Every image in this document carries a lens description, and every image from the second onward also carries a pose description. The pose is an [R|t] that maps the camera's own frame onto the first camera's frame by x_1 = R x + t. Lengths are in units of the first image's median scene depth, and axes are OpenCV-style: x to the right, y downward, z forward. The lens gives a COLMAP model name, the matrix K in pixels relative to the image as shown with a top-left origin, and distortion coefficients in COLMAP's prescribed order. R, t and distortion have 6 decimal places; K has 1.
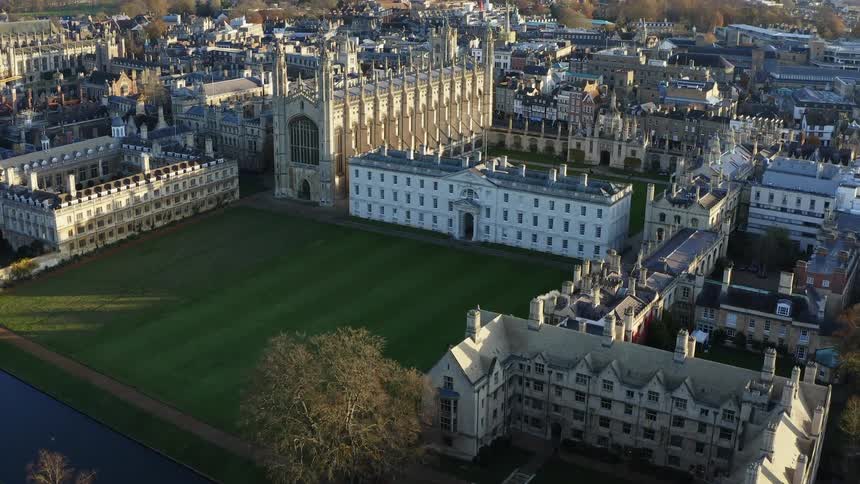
lens RADIAL K [[952.6, 0, 428.6], [0, 952.6, 244.9], [0, 0, 1]] dist [-0.181925, 0.000000]
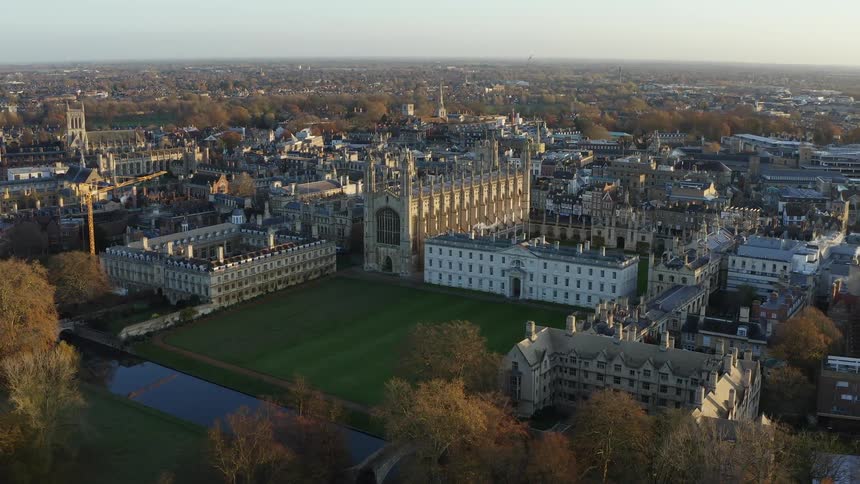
lens RADIAL K [[952.6, 0, 430.5], [0, 952.6, 240.5], [0, 0, 1]] dist [-0.181925, 0.000000]
pose [[0.999709, -0.000531, -0.024110, -0.042328], [-0.002368, 0.992764, -0.120060, 0.067725], [0.023999, 0.120082, 0.992474, -0.301190]]
